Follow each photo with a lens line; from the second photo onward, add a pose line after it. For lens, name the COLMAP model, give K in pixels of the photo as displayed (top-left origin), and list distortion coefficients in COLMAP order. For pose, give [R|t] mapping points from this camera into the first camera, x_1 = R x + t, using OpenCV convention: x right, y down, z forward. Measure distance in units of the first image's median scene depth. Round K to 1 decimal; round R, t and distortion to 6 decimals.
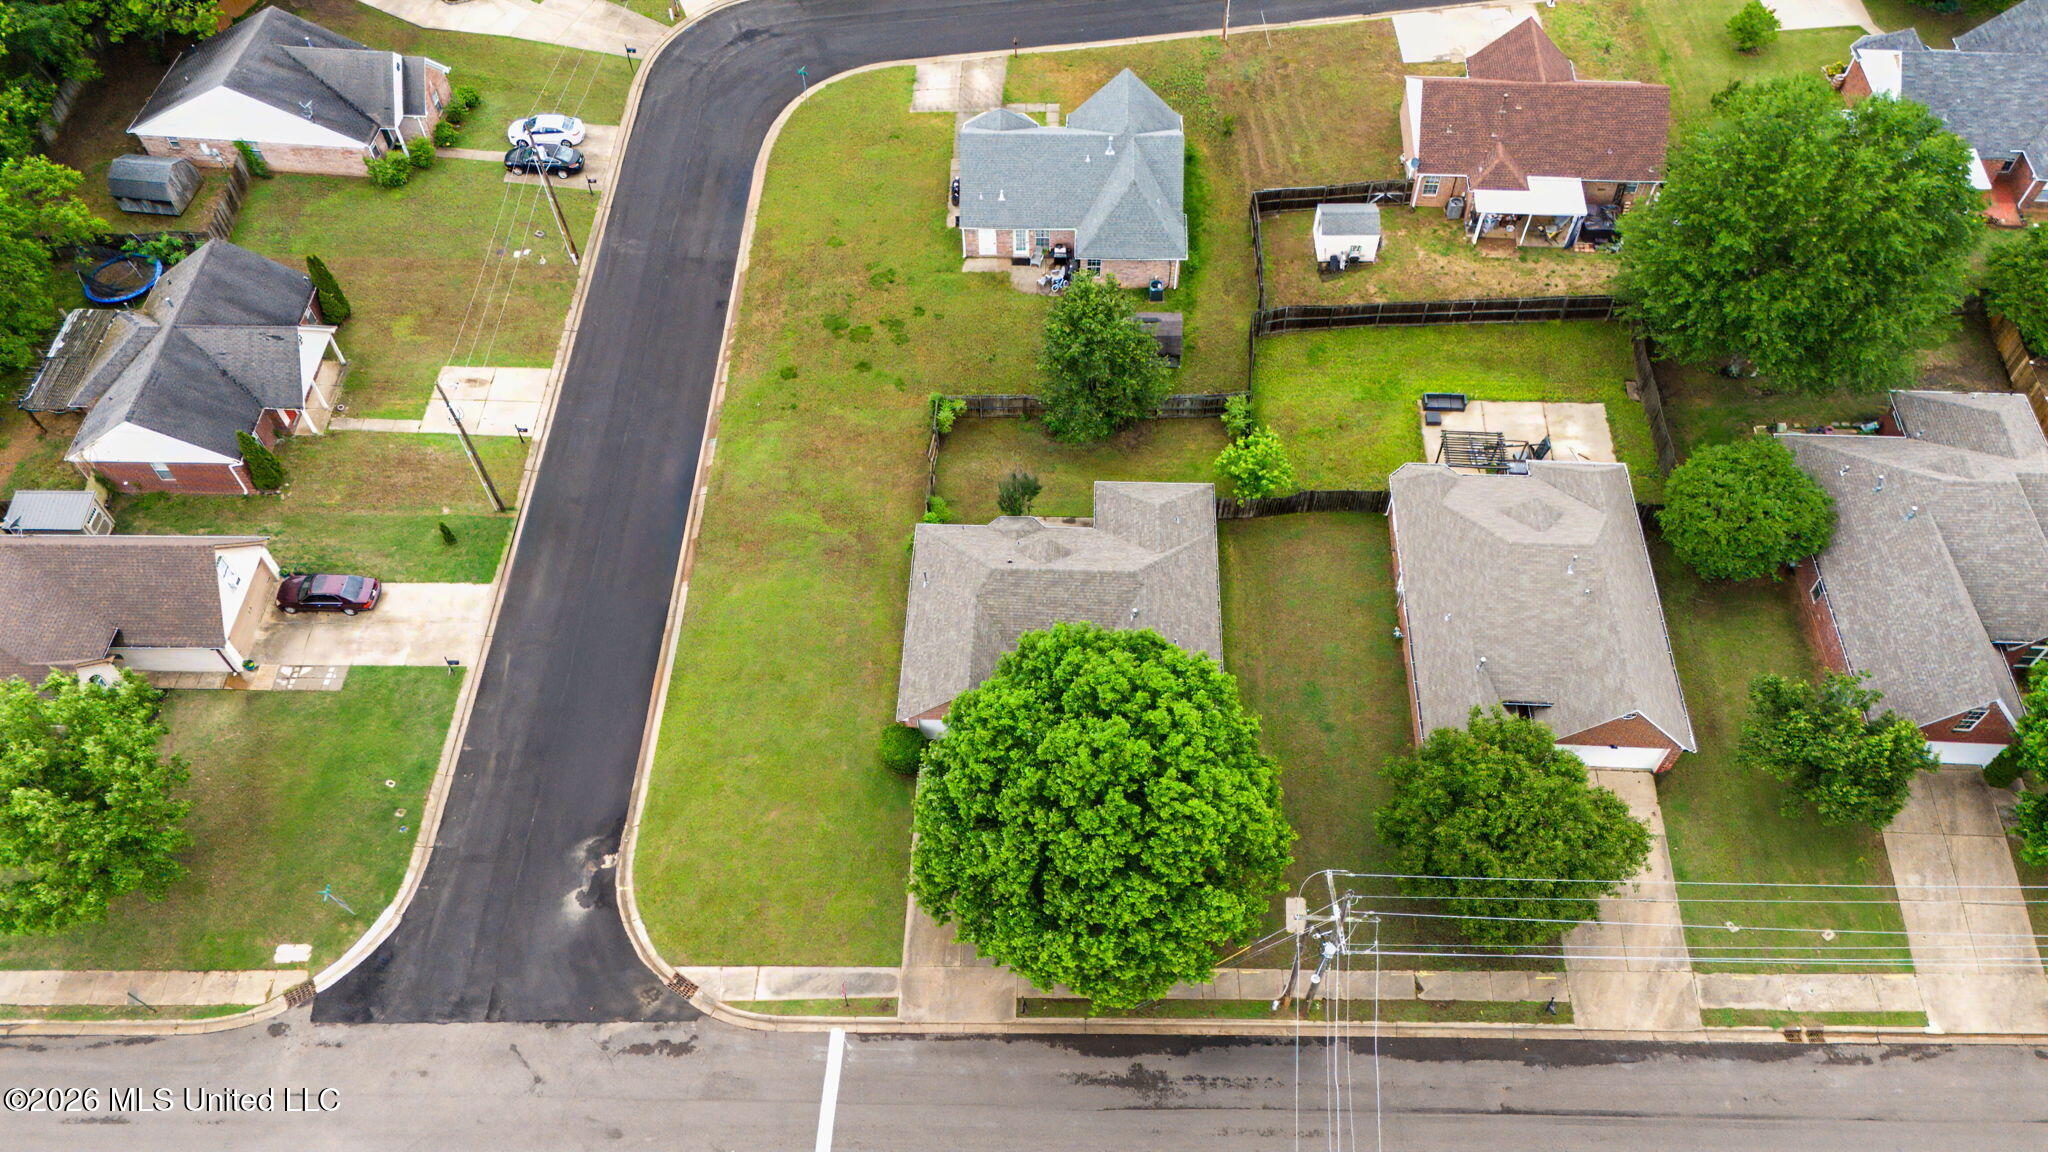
lens RADIAL K [[1489.0, 0, 1024.0], [0, 1489.0, 576.0], [0, 0, 1]] dist [0.105753, -0.113317]
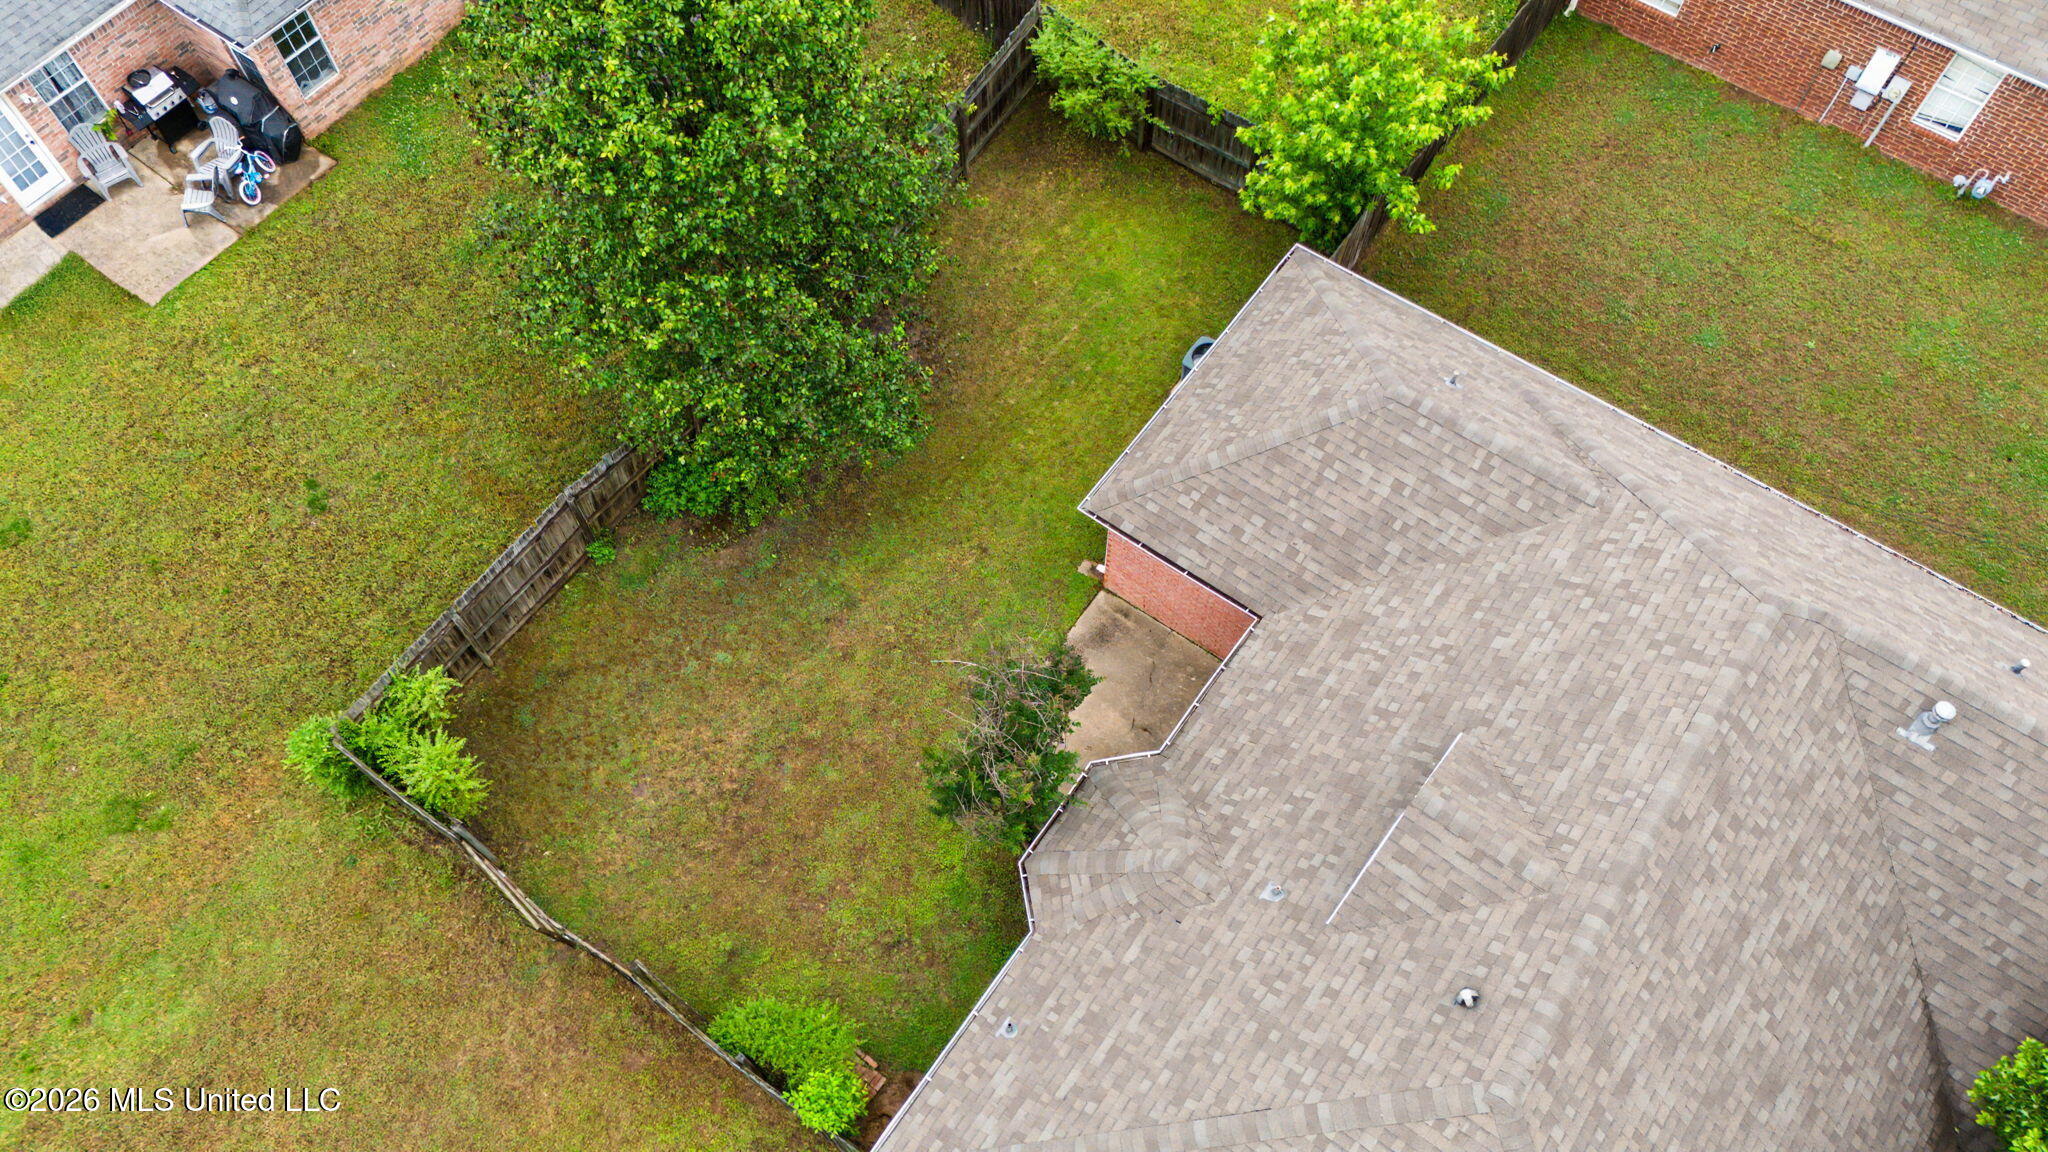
lens RADIAL K [[1489.0, 0, 1024.0], [0, 1489.0, 576.0], [0, 0, 1]] dist [0.105753, -0.113317]
pose [[0.556990, -0.722372, 0.409807, -0.092259], [0.666862, 0.683108, 0.297756, -0.162453], [-0.495033, 0.107438, 0.862206, 0.850610]]
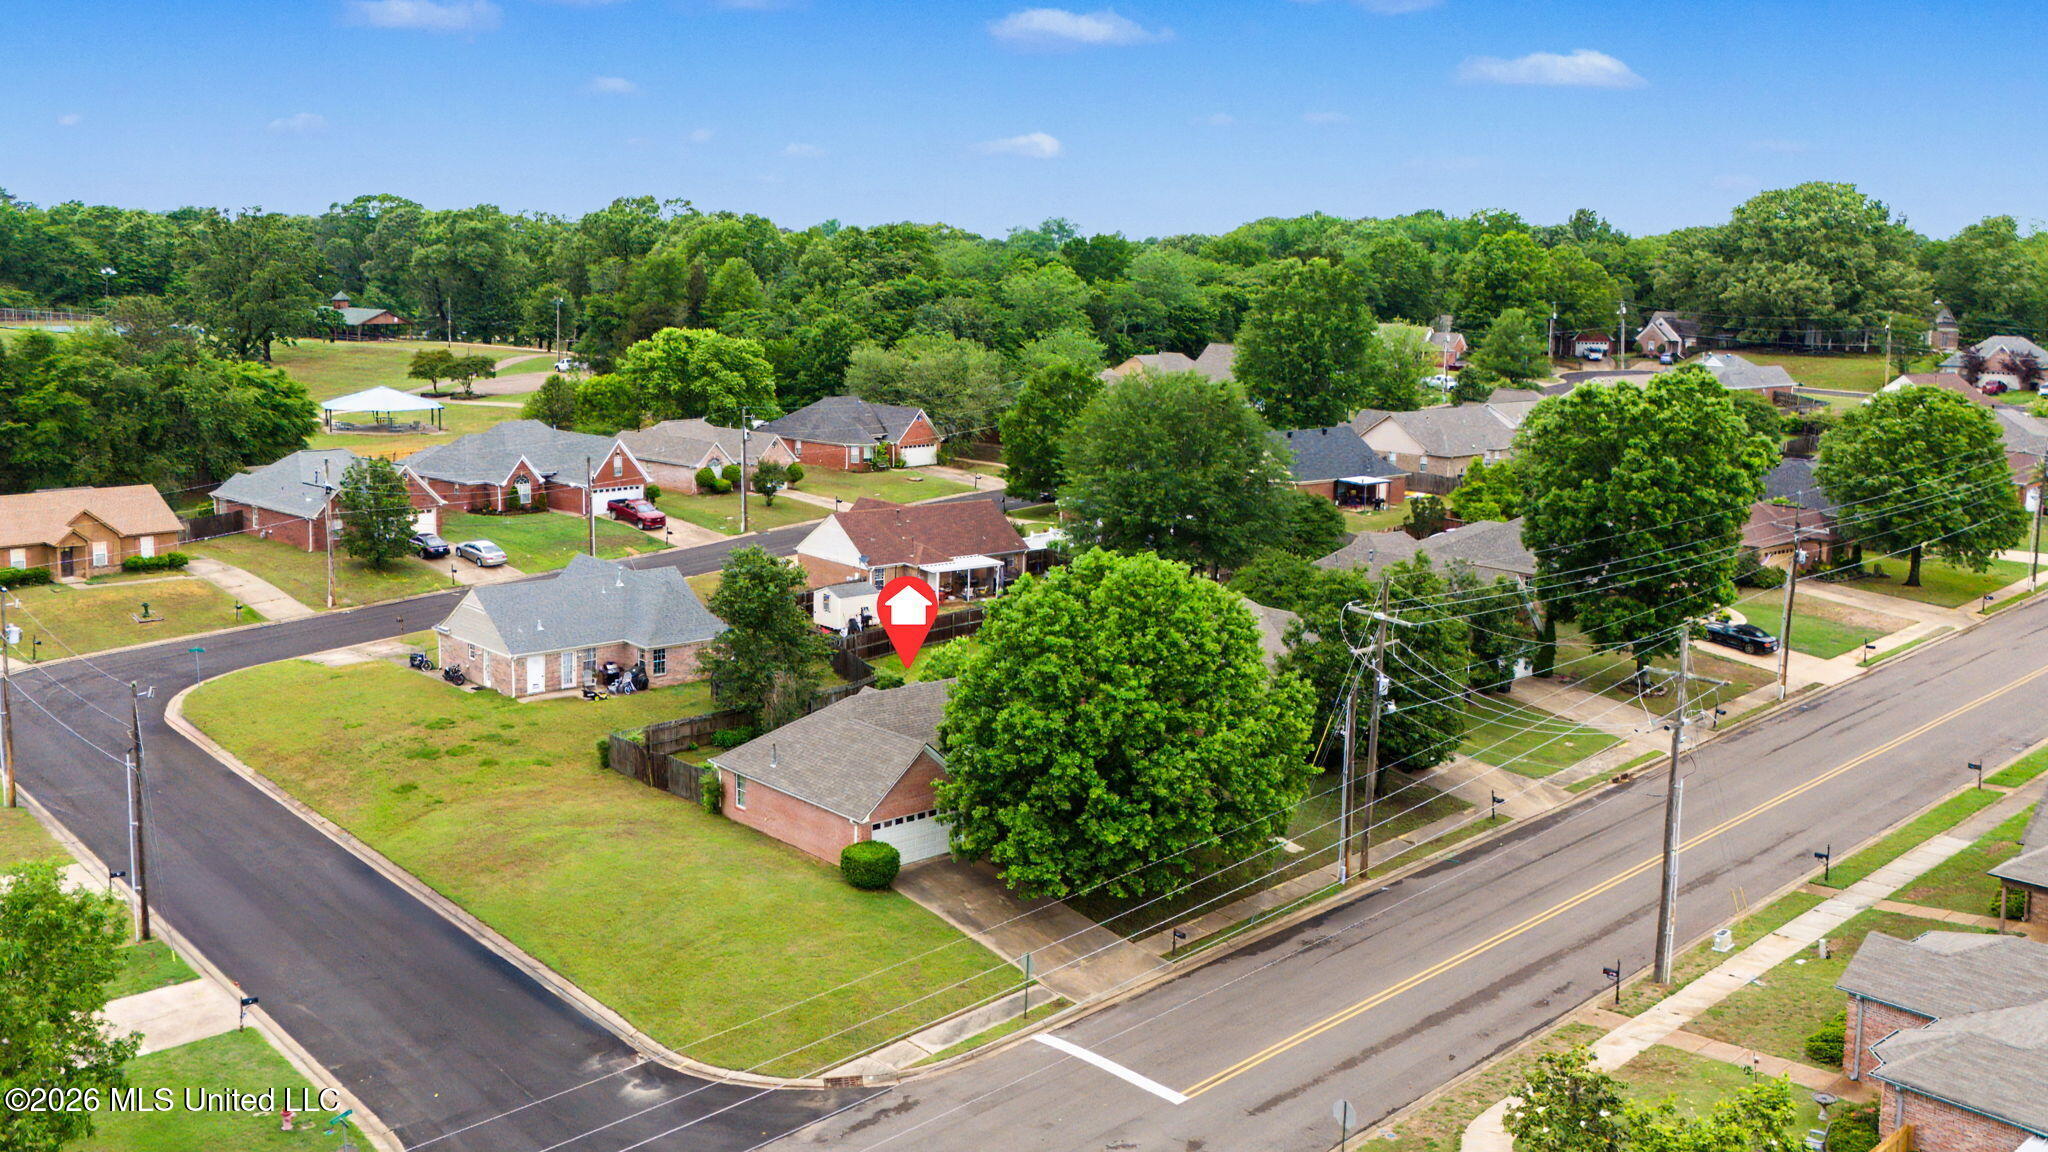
lens RADIAL K [[1747.5, 0, 1024.0], [0, 1747.5, 576.0], [0, 0, 1]] dist [0.098399, 0.000750]
pose [[0.720286, -0.095927, 0.687013, -0.712066], [0.541928, 0.696051, -0.470986, 0.536178], [-0.433016, 0.711556, 0.553341, 0.274194]]
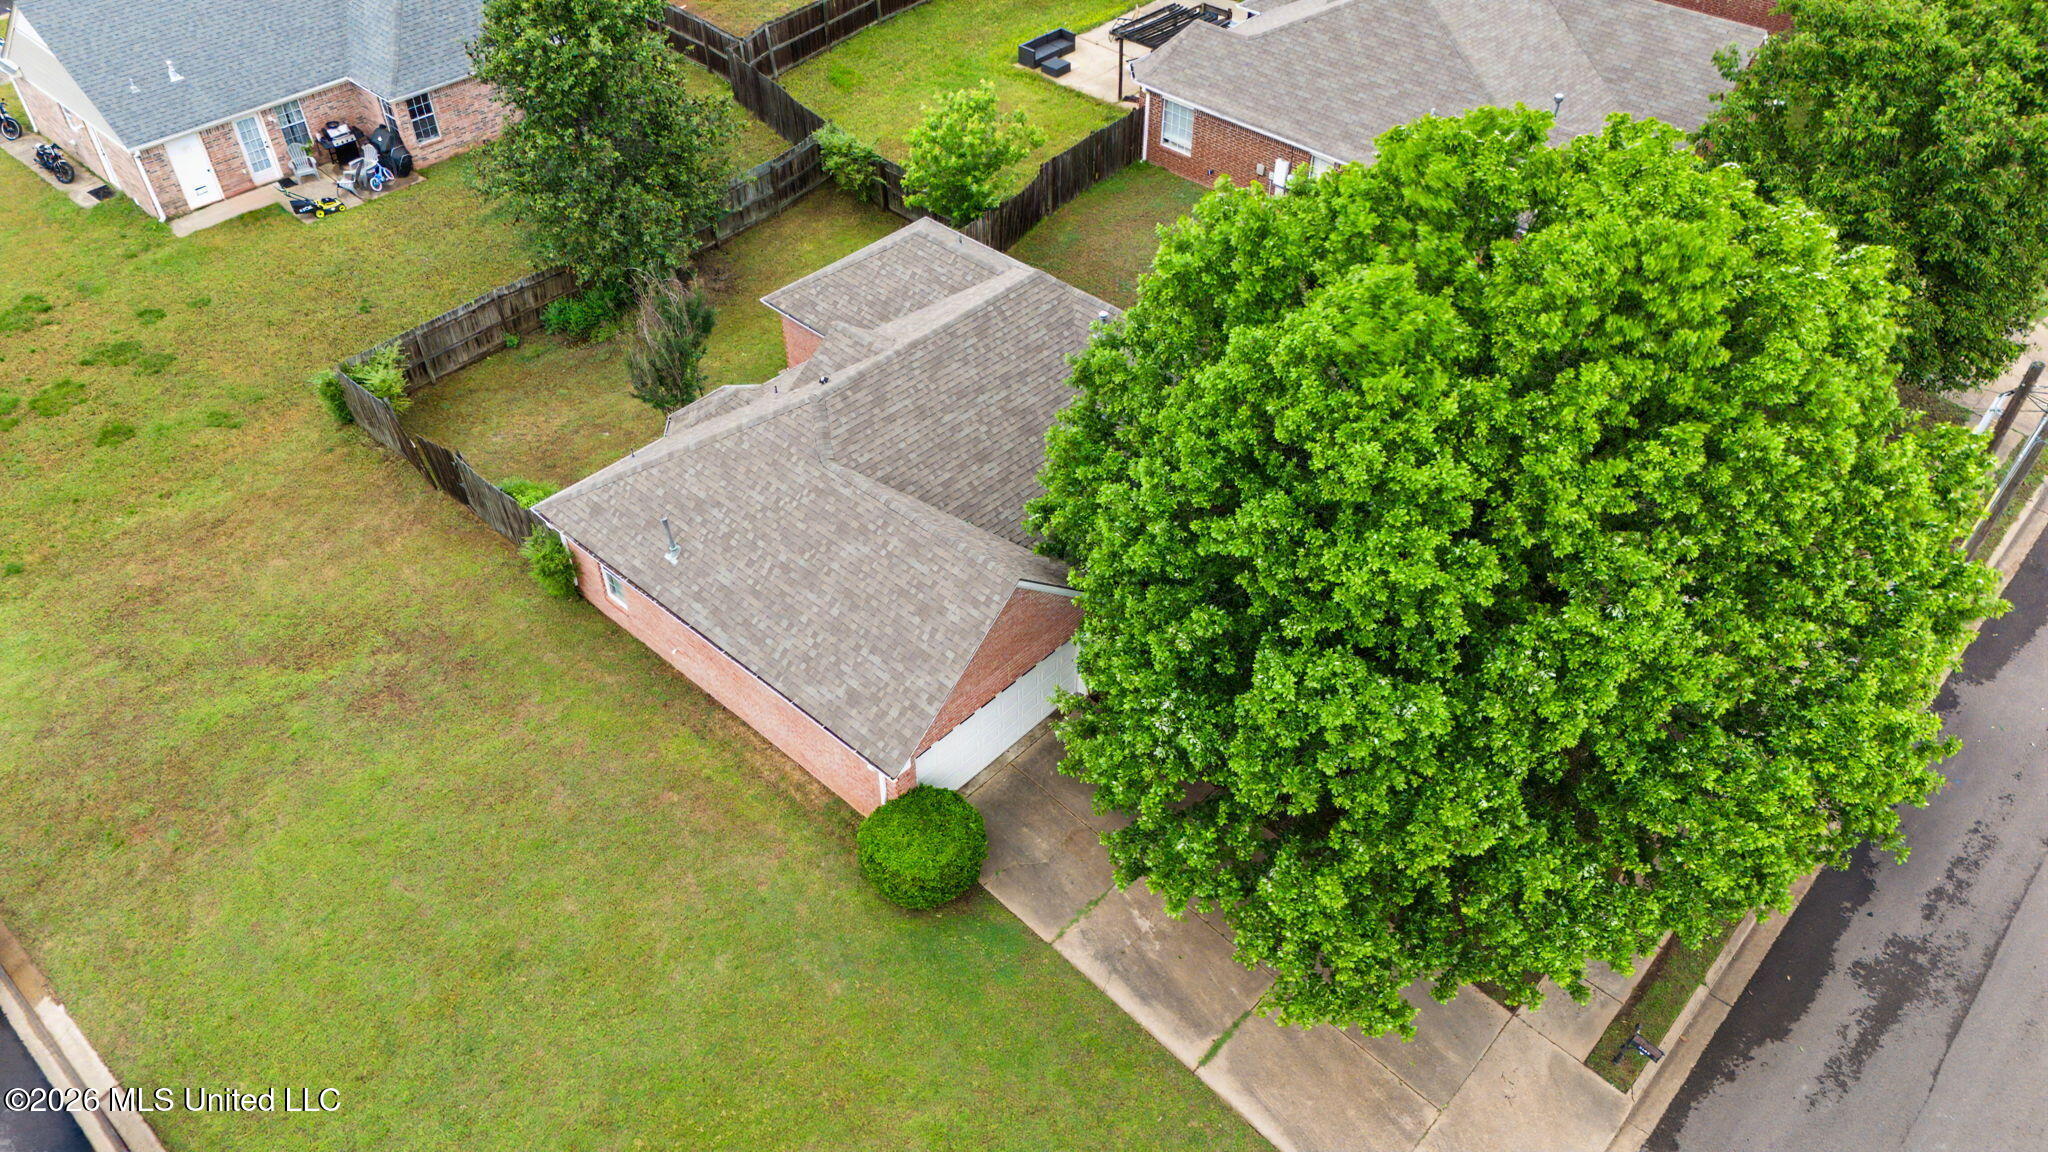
lens RADIAL K [[1489.0, 0, 1024.0], [0, 1489.0, 576.0], [0, 0, 1]] dist [0.105753, -0.113317]
pose [[0.655813, -0.499185, 0.566324, -0.258325], [0.607584, 0.794247, -0.003505, 0.076362], [-0.448052, 0.346389, 0.824175, 0.632752]]
